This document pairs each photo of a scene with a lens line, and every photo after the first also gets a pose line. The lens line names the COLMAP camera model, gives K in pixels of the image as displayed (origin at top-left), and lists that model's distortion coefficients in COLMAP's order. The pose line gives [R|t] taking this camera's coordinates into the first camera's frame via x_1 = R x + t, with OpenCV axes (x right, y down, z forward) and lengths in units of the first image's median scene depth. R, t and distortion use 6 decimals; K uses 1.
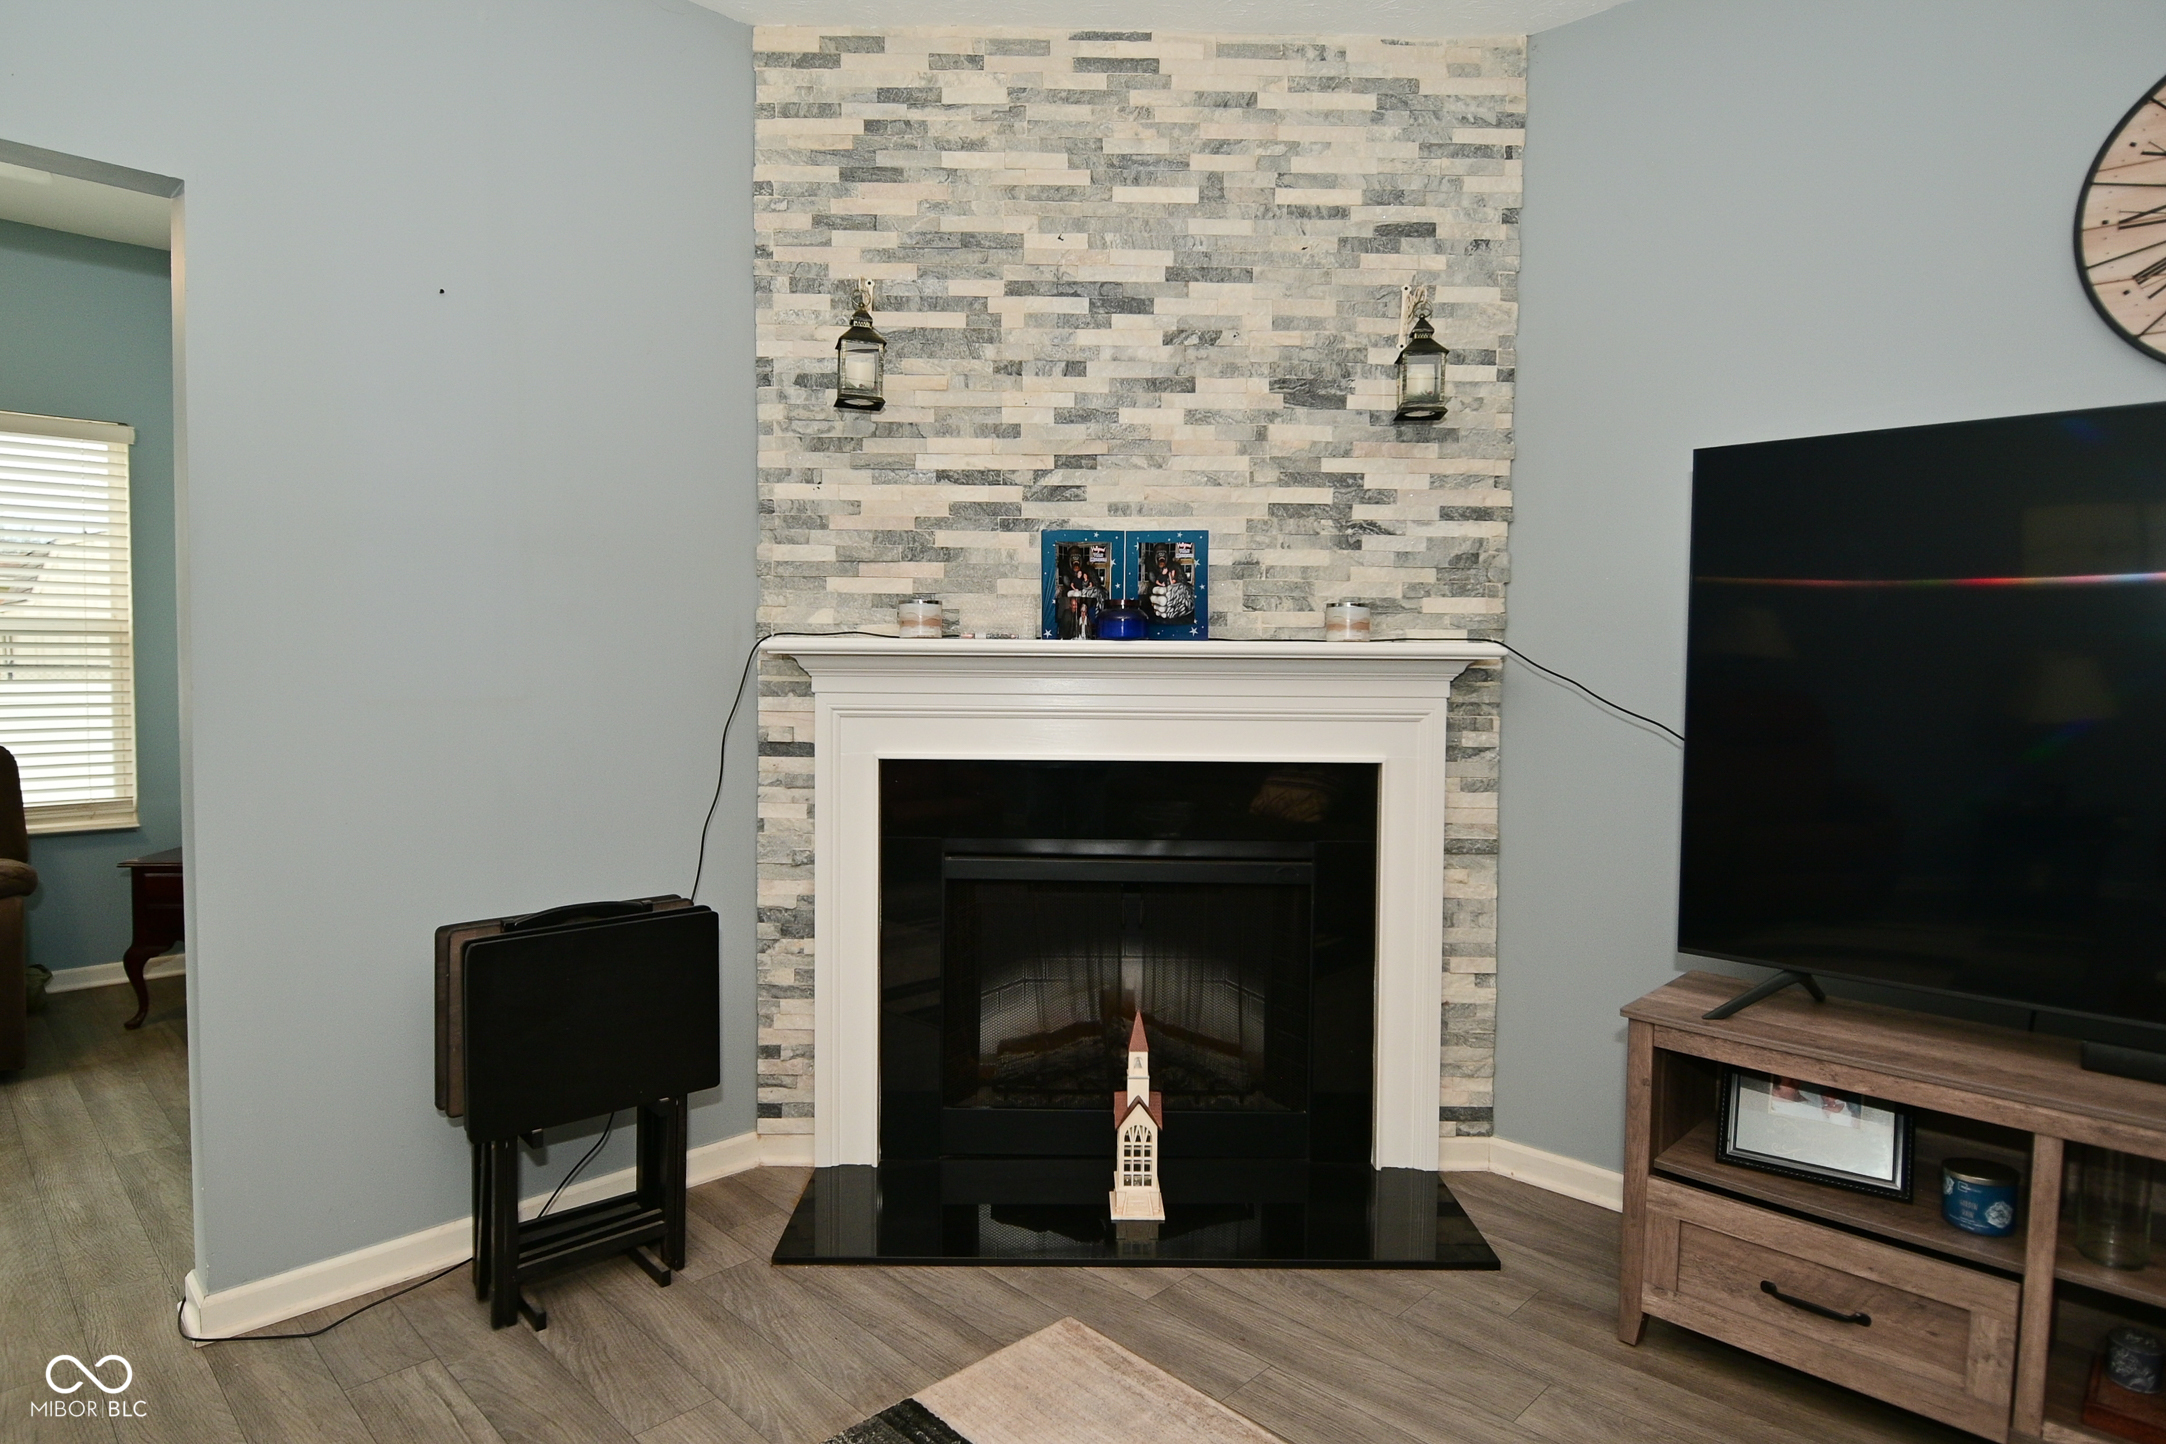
lens RADIAL K [[1147.5, 0, 1075.2], [0, 1147.5, 712.3], [0, 0, 1]] dist [0.025310, -0.036250]
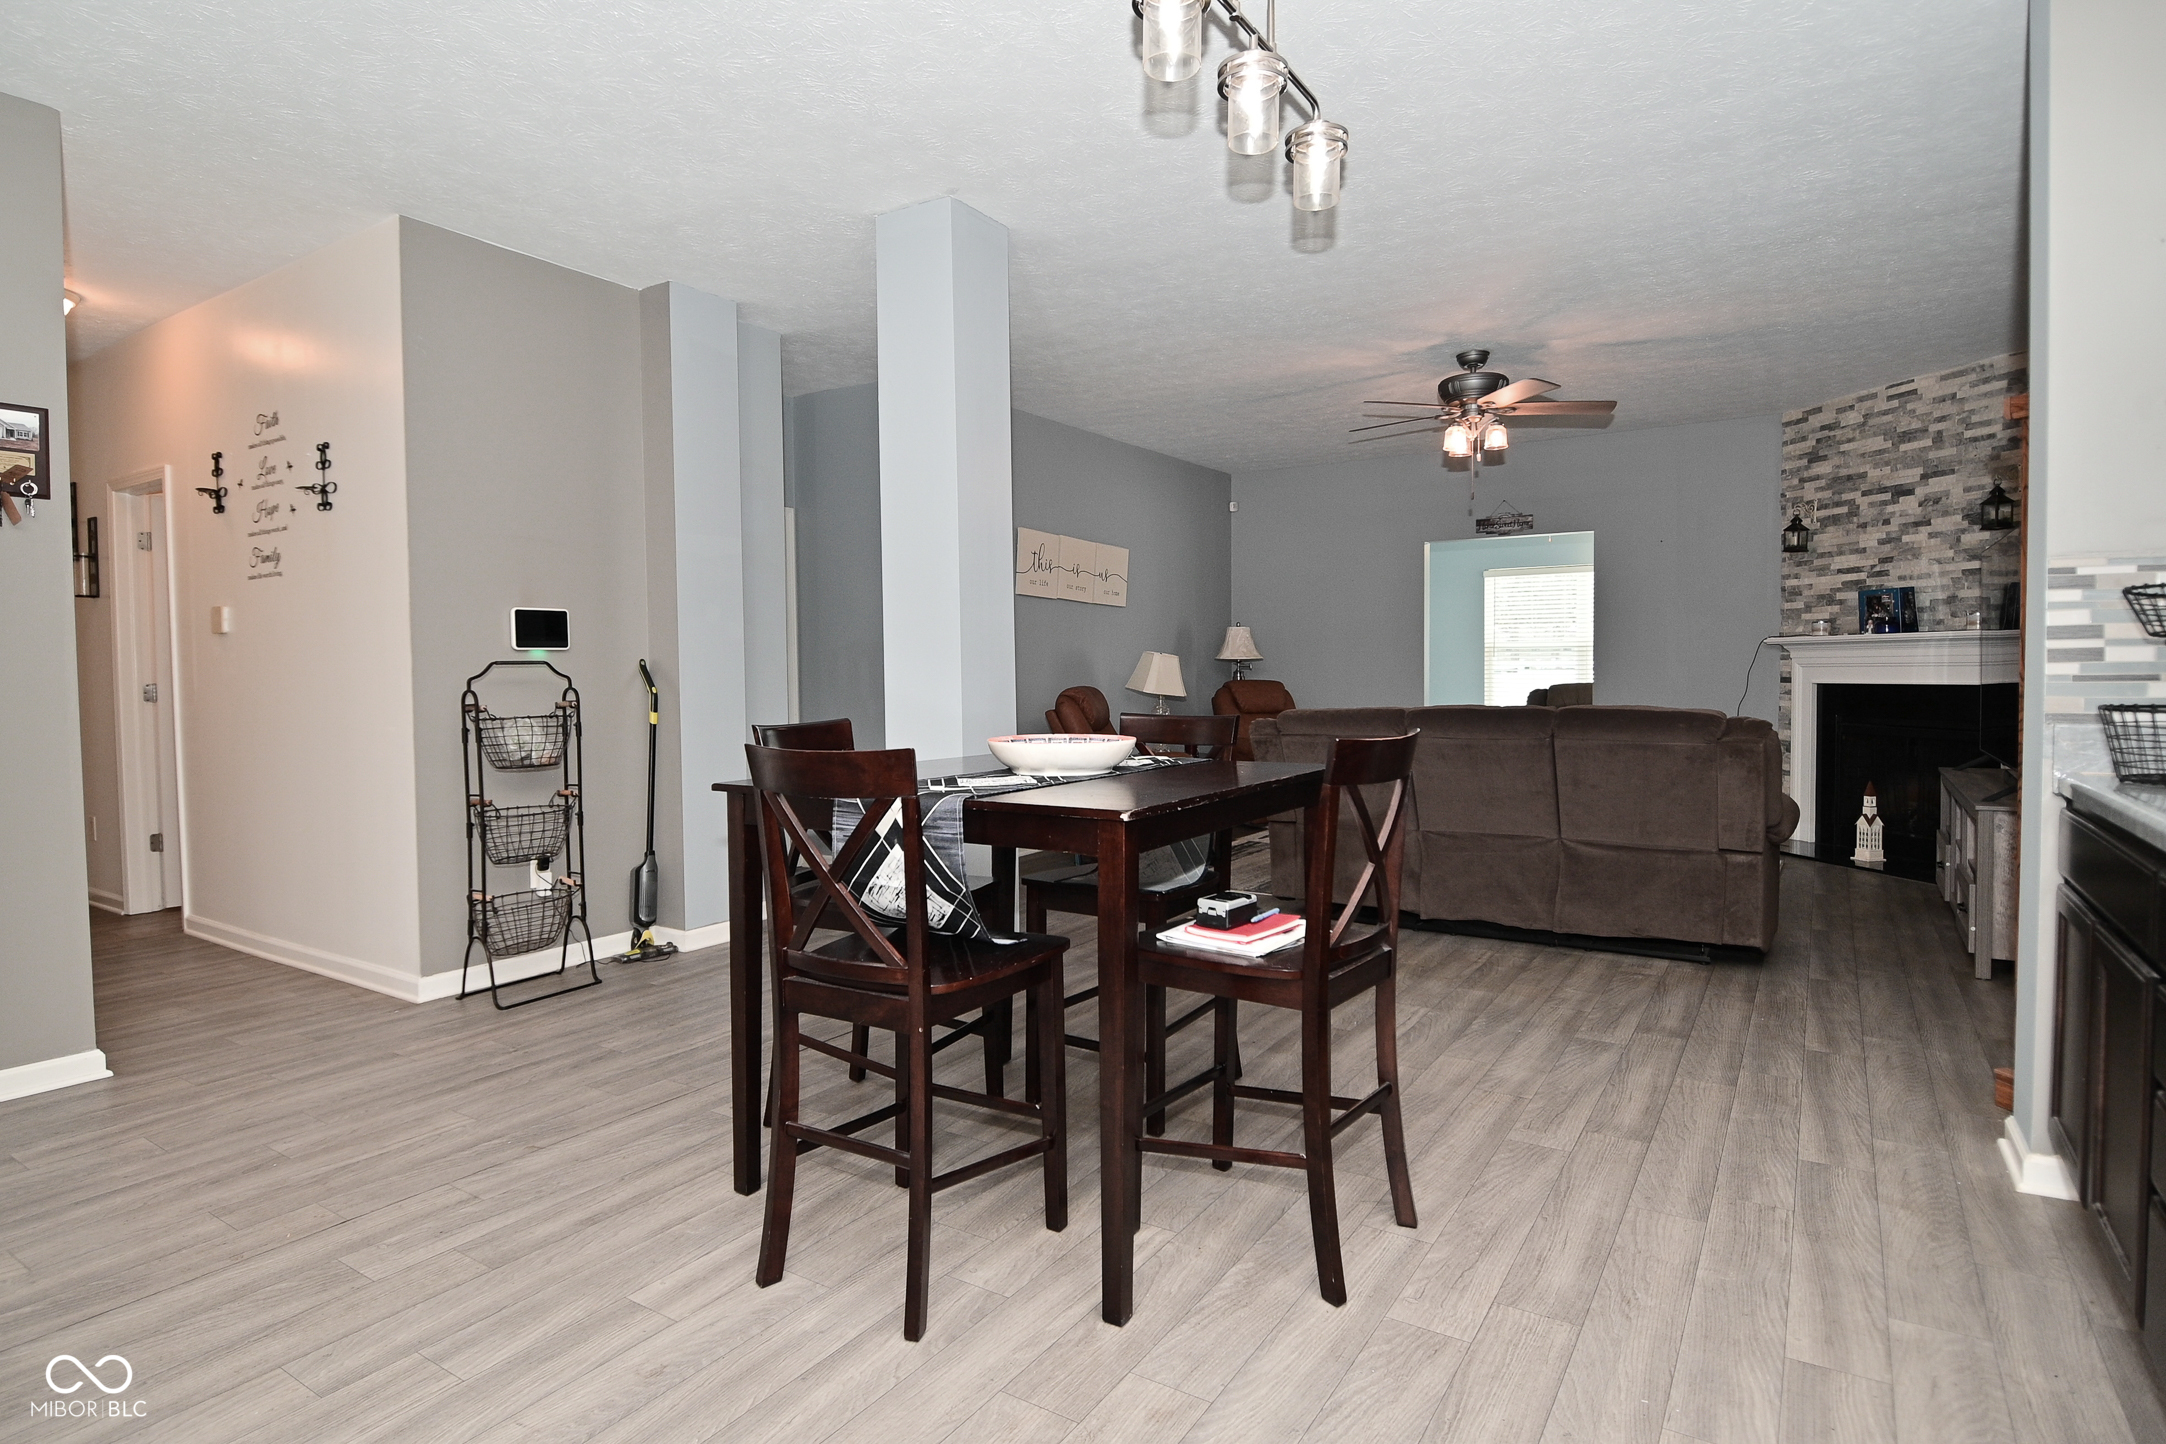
lens RADIAL K [[1147.5, 0, 1075.2], [0, 1147.5, 712.3], [0, 0, 1]] dist [0.025310, -0.036250]
pose [[0.198887, 0.024215, -0.979723, 2.054628], [-0.030206, 0.999371, 0.018569, 0.108963], [0.979557, 0.025901, 0.199493, -1.151960]]
